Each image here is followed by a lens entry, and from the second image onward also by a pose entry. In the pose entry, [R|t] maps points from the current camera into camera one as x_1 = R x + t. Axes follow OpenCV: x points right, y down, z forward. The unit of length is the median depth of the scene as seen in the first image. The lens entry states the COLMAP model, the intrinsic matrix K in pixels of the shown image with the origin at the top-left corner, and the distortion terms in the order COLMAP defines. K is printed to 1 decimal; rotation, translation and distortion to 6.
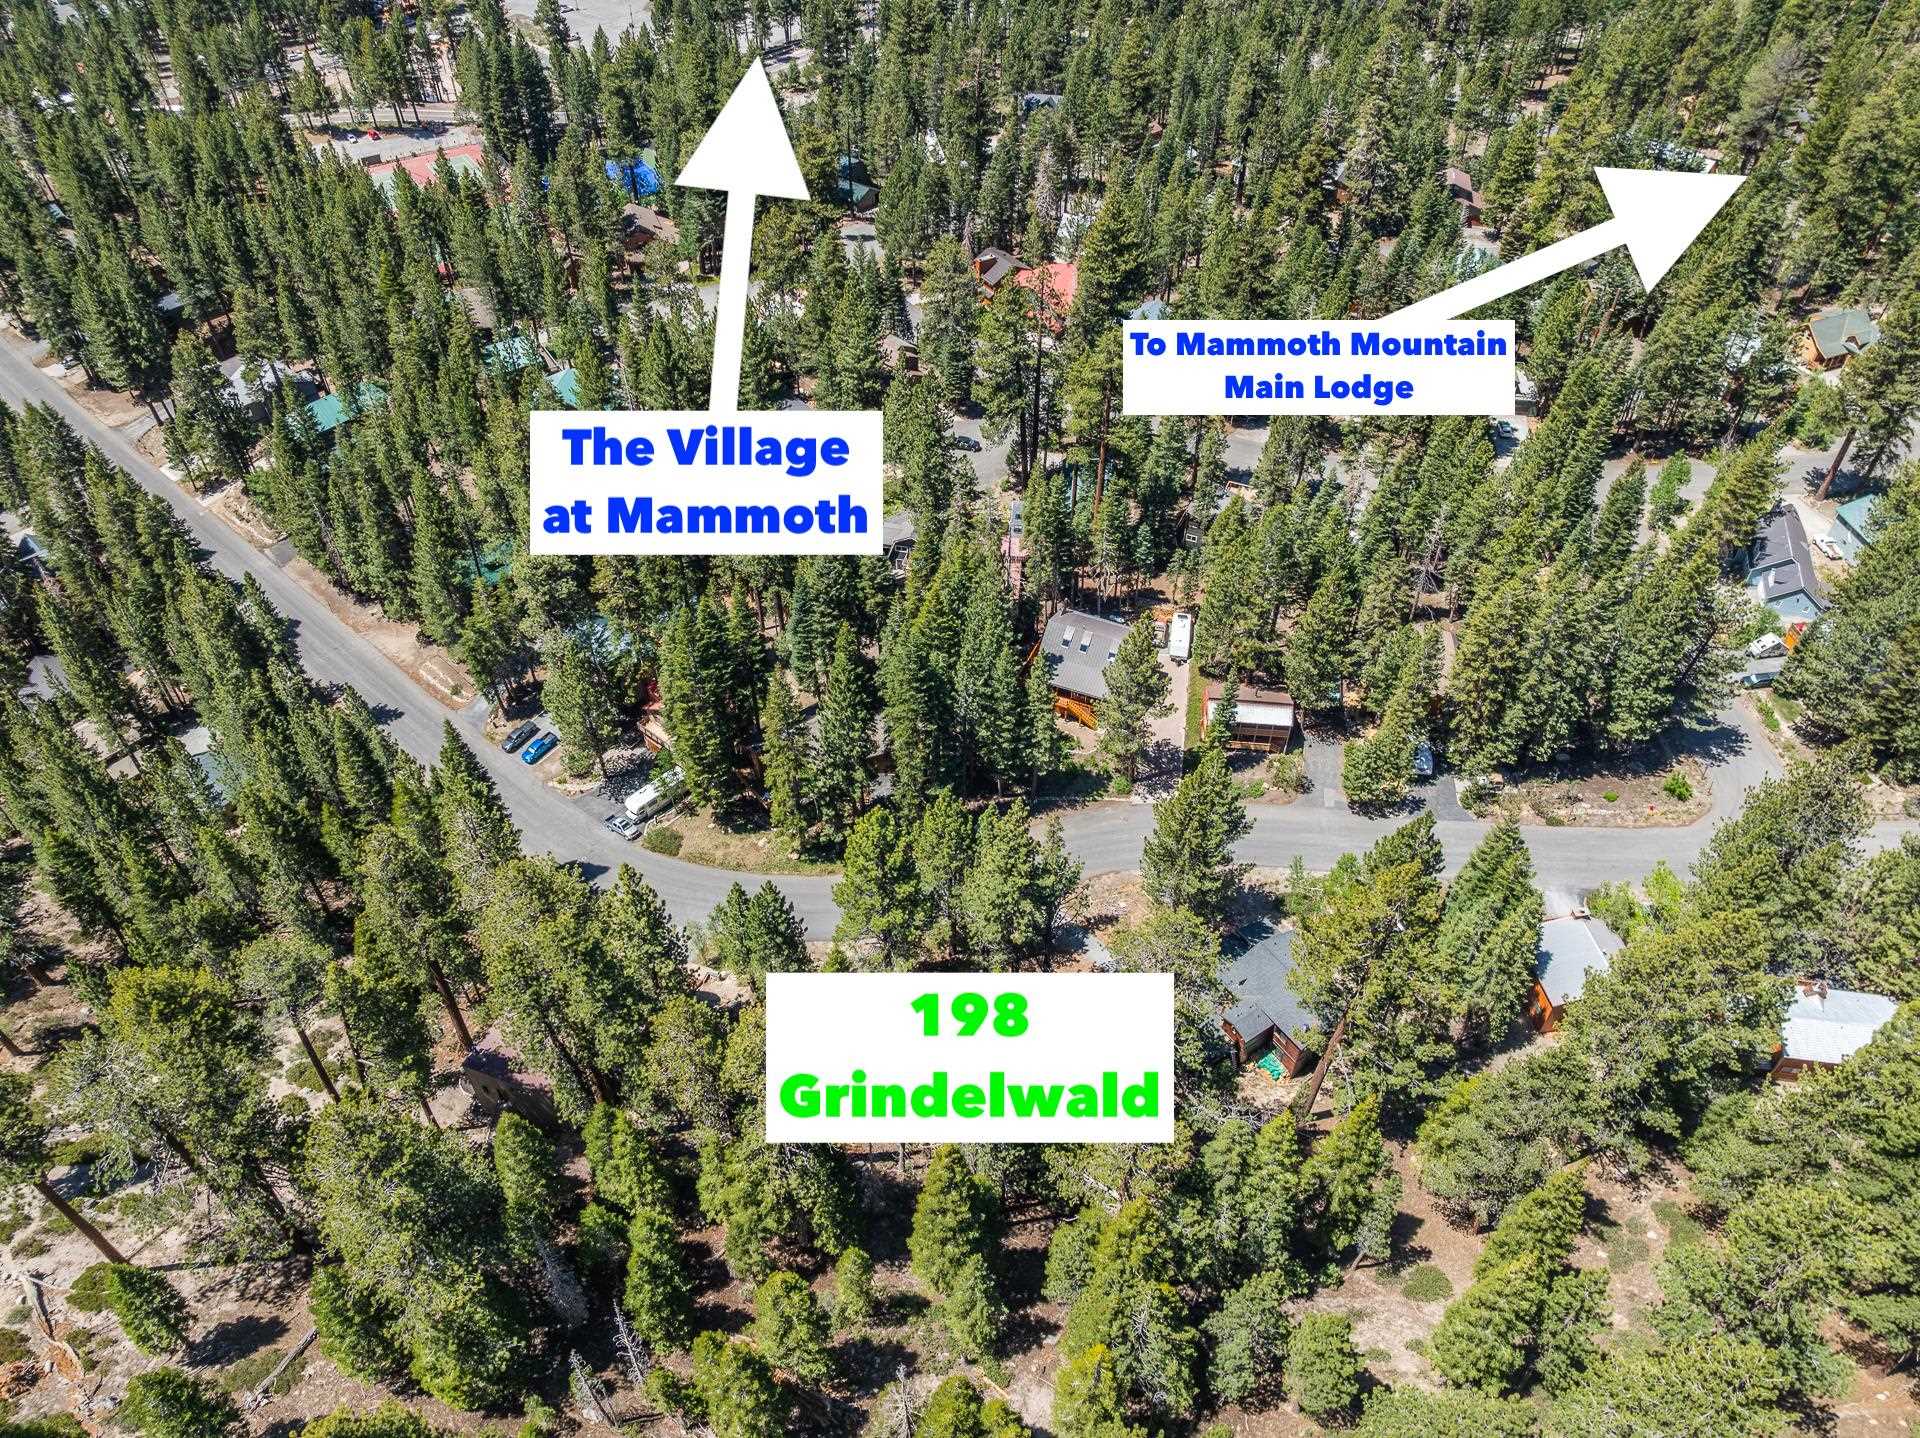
lens RADIAL K [[1358.5, 0, 960.0], [0, 1358.5, 719.0], [0, 0, 1]] dist [-0.041433, 0.009341]
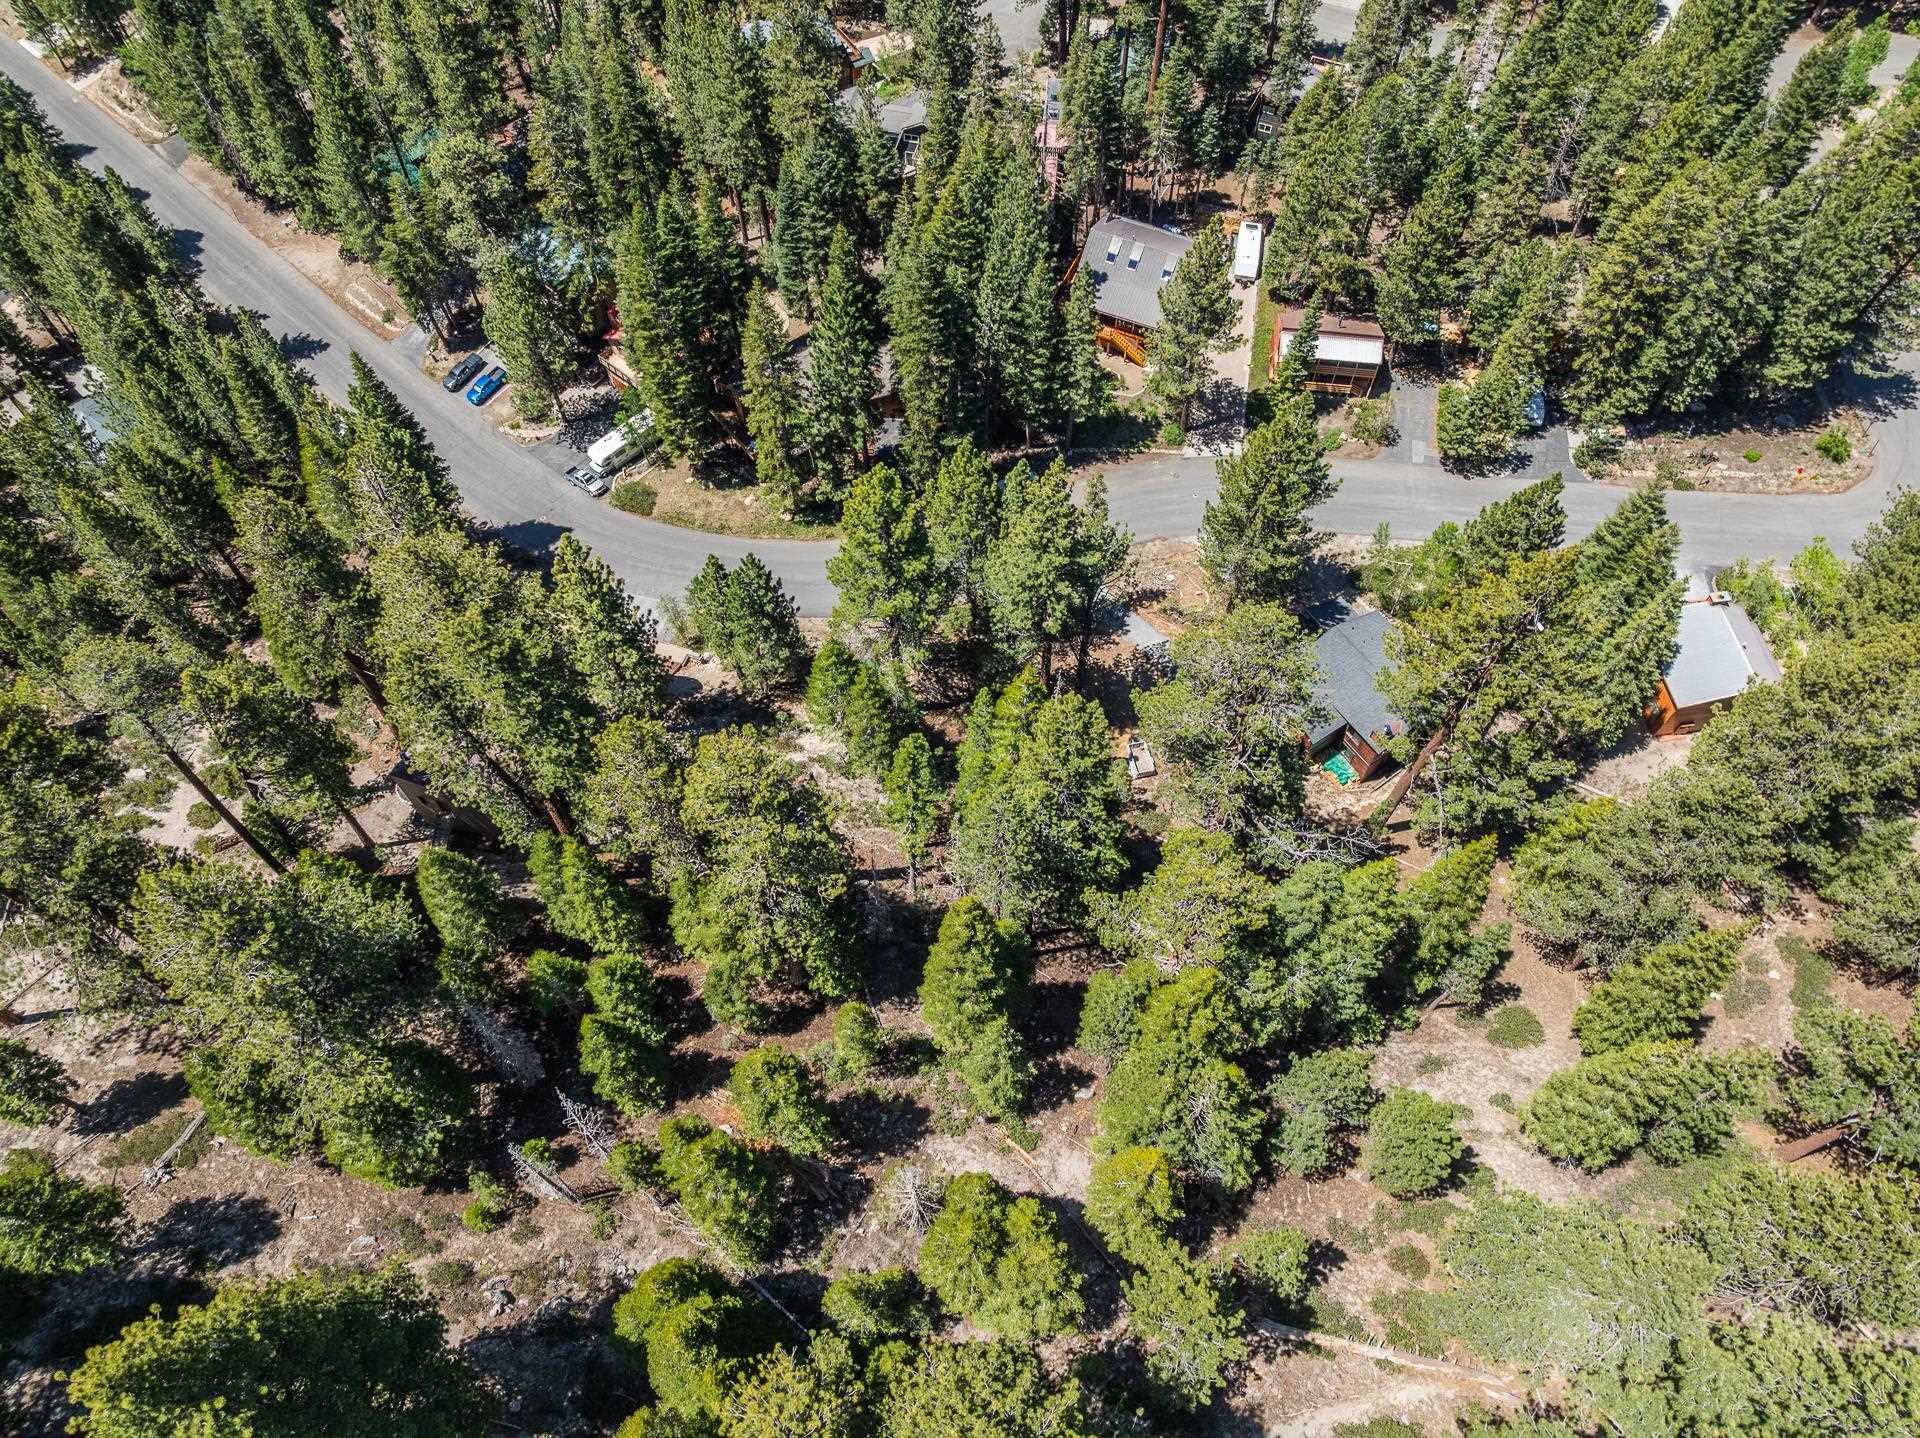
lens RADIAL K [[1358.5, 0, 960.0], [0, 1358.5, 719.0], [0, 0, 1]] dist [-0.041433, 0.009341]
pose [[0.999921, 0.008053, -0.009645, -0.004127], [-0.005270, 0.965618, 0.259913, 0.001814], [0.011406, -0.259842, 0.965584, 0.158322]]
